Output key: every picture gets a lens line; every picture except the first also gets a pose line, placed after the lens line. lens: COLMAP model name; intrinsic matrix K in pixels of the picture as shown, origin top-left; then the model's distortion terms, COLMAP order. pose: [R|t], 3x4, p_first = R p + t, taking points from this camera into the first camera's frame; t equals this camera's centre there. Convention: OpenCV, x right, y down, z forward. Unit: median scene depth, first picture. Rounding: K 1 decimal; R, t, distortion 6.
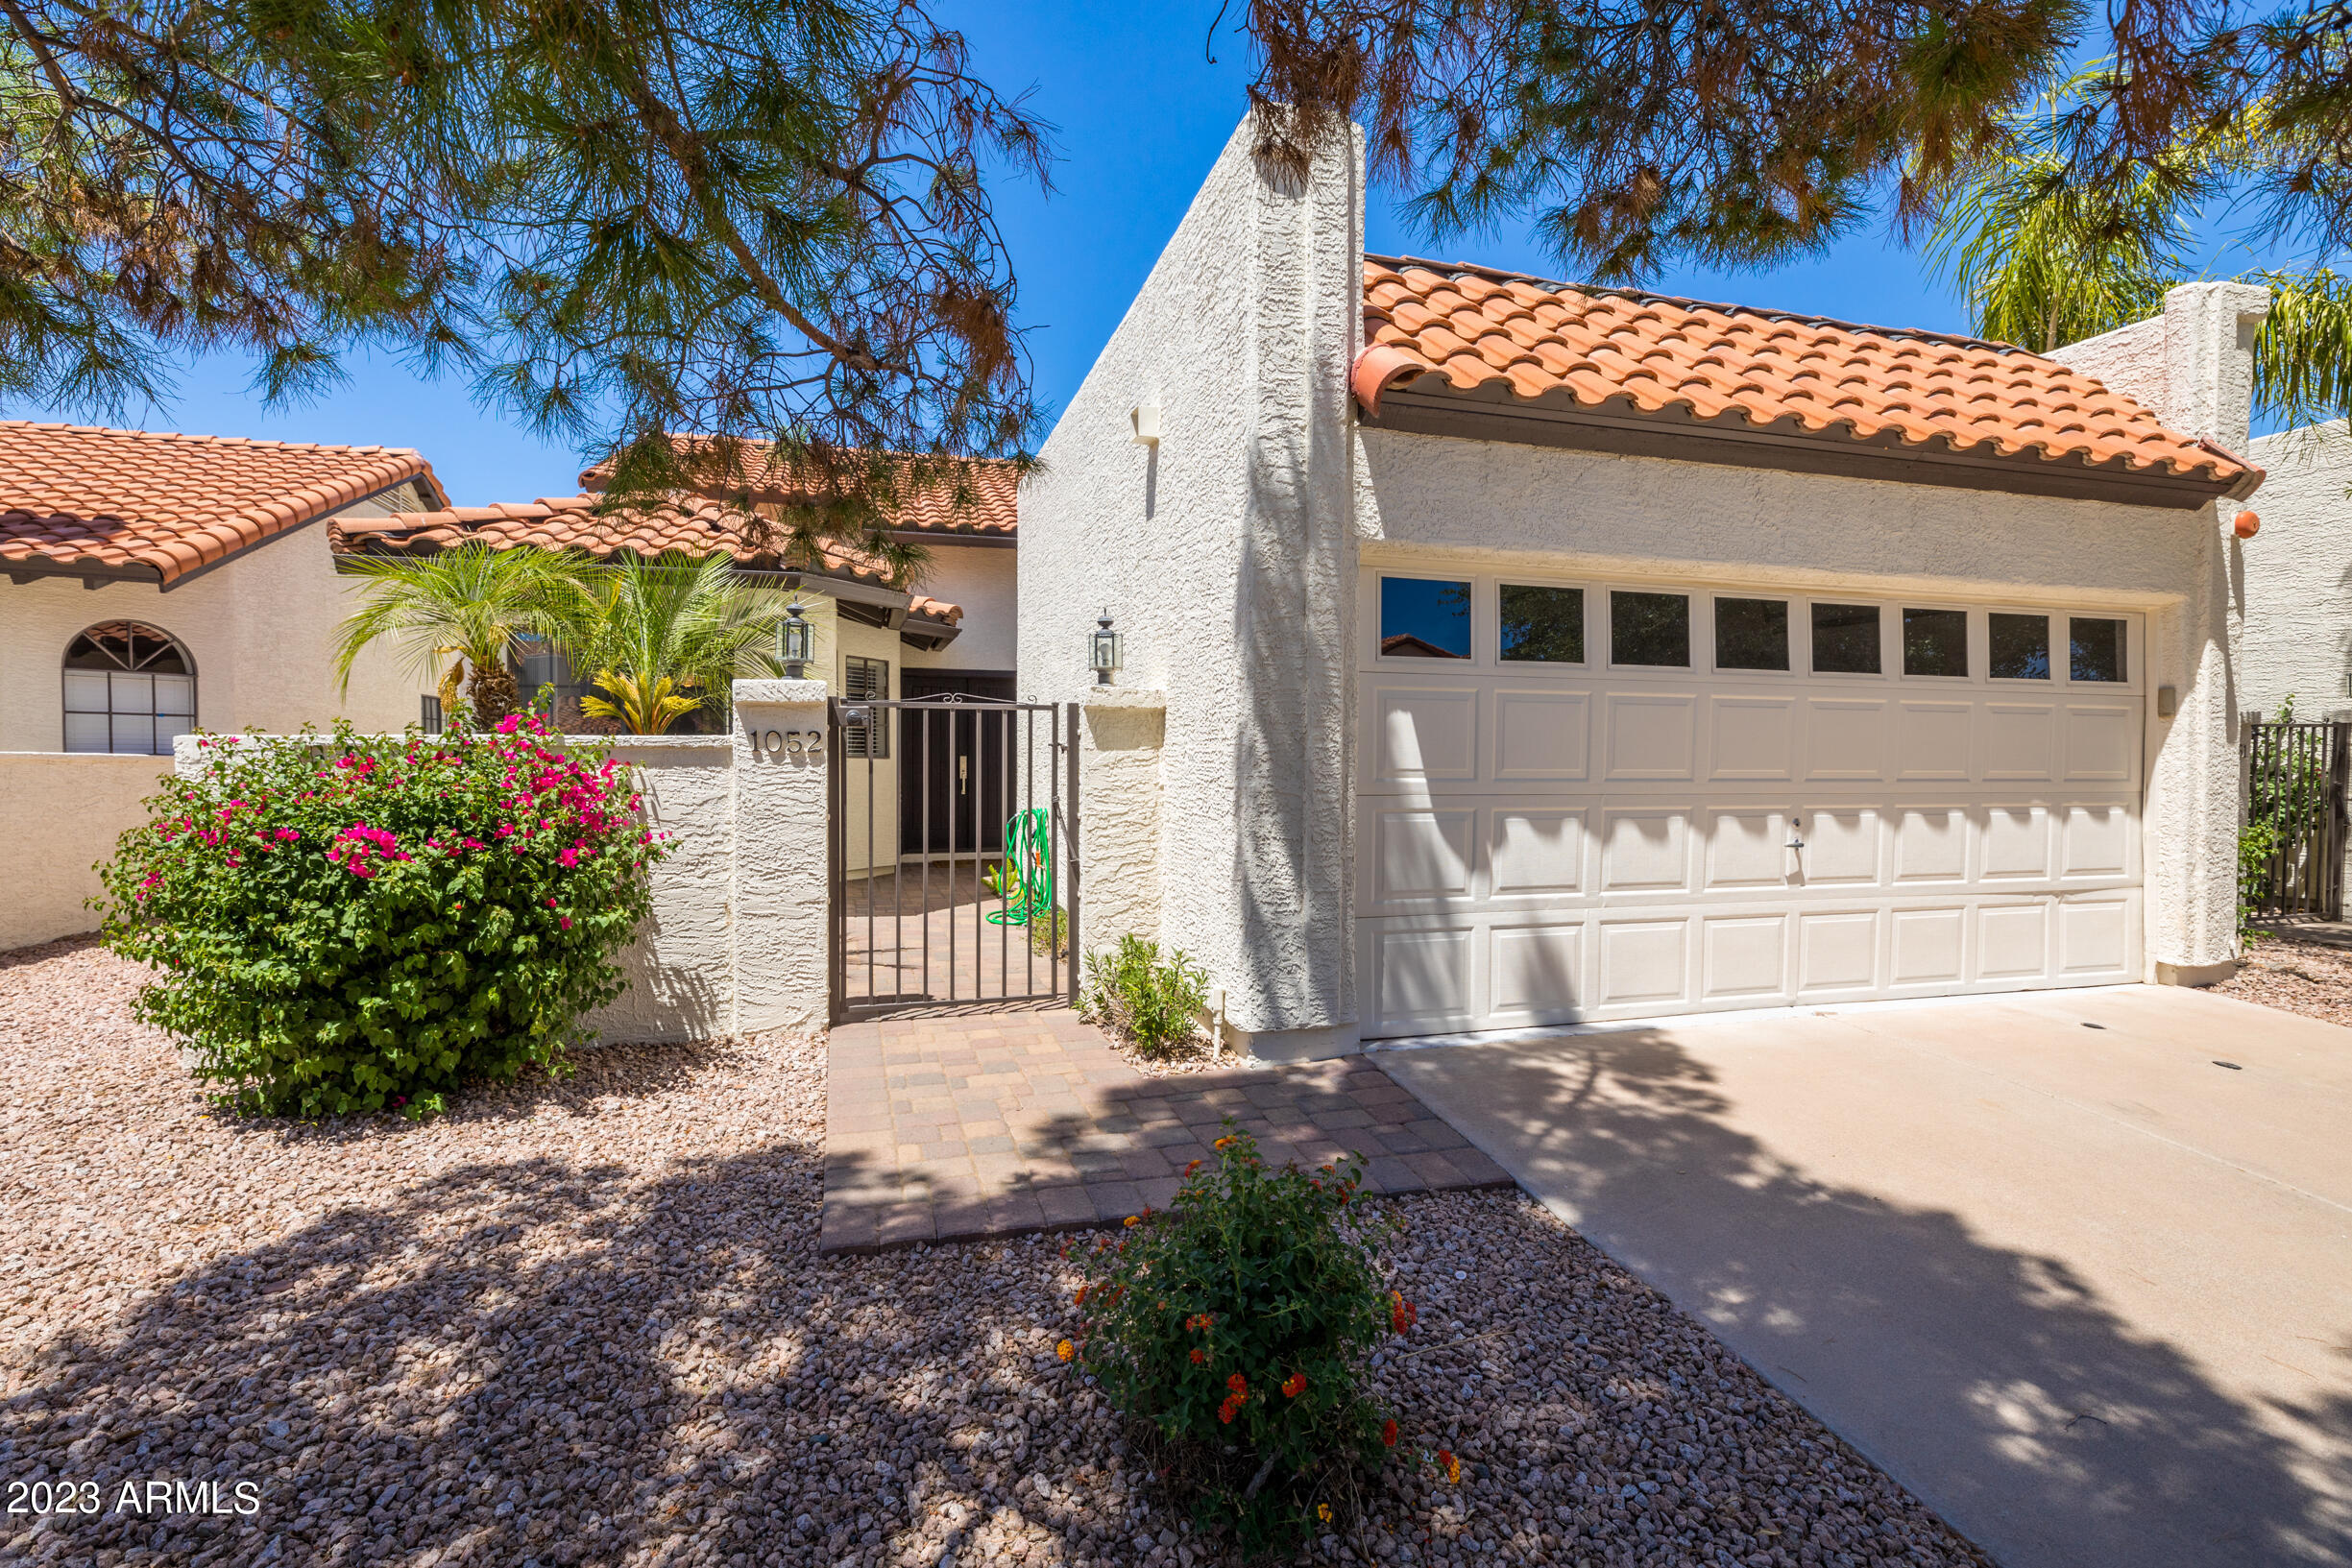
lens RADIAL K [[1089.6, 0, 1150.1], [0, 1089.6, 762.5], [0, 0, 1]] dist [0.002395, 0.000469]
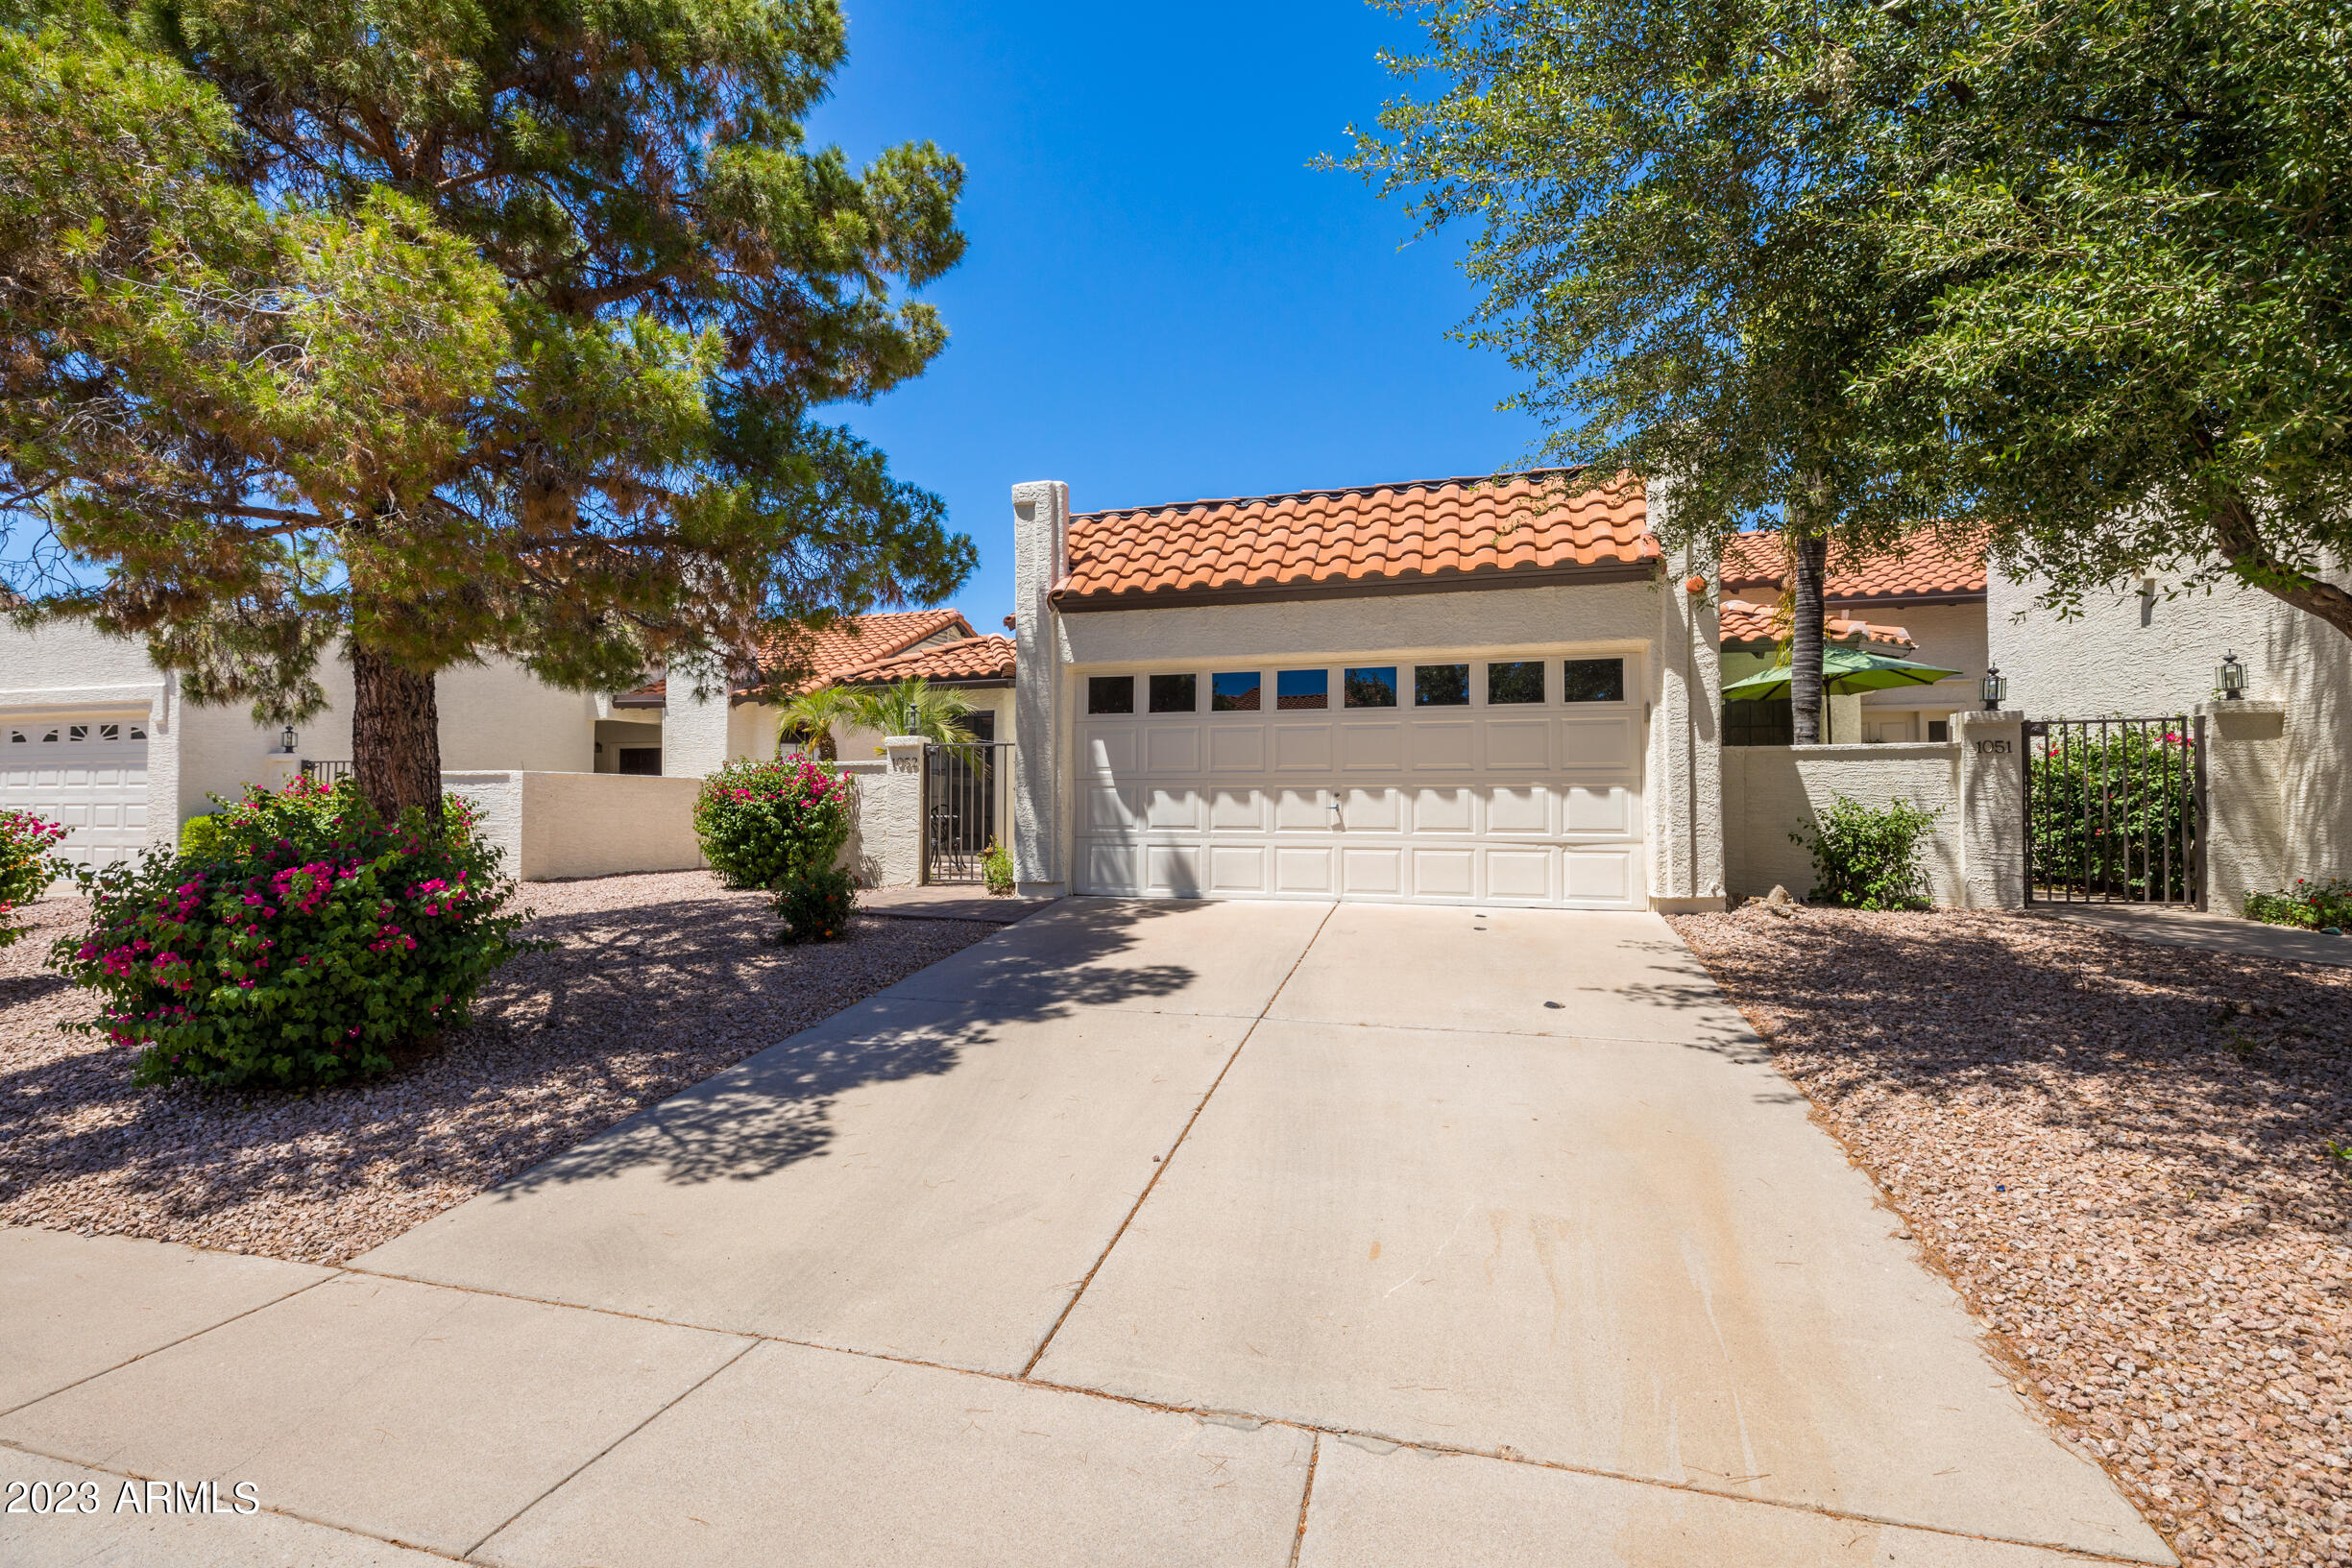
lens RADIAL K [[1089.6, 0, 1150.1], [0, 1089.6, 762.5], [0, 0, 1]] dist [0.002395, 0.000469]
pose [[0.826936, -0.032554, -0.561354, 1.416375], [-0.006361, 0.997717, -0.067232, 0.130968], [0.562261, 0.059167, 0.824841, -0.648434]]
